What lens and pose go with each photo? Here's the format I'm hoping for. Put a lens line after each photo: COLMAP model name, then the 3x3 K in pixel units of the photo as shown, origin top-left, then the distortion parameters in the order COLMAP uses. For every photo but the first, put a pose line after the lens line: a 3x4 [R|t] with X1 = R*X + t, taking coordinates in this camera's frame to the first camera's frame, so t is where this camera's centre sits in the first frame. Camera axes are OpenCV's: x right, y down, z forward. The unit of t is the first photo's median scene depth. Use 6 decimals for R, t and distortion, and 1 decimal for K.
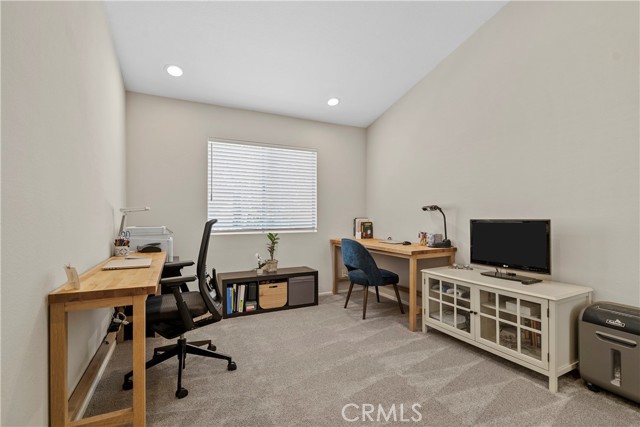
lens RADIAL K [[291.0, 0, 319.9], [0, 291.0, 210.0], [0, 0, 1]] dist [-0.001891, 0.000207]
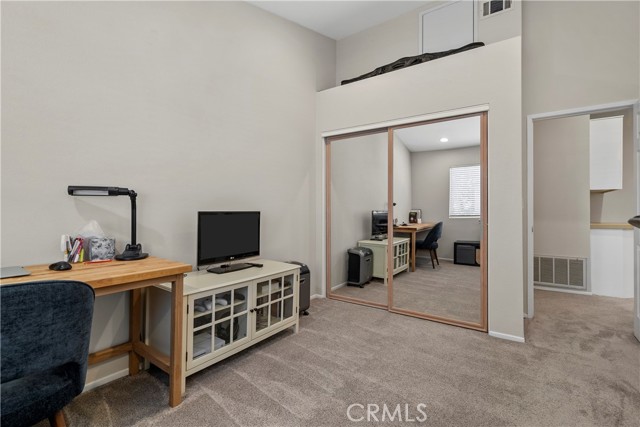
lens RADIAL K [[291.0, 0, 319.9], [0, 291.0, 210.0], [0, 0, 1]] dist [-0.001891, 0.000207]
pose [[-0.458548, 0.010017, 0.888613, -0.383470], [-0.018982, 0.999598, -0.021063, 0.042737], [-0.888467, -0.026526, -0.458173, 1.182665]]
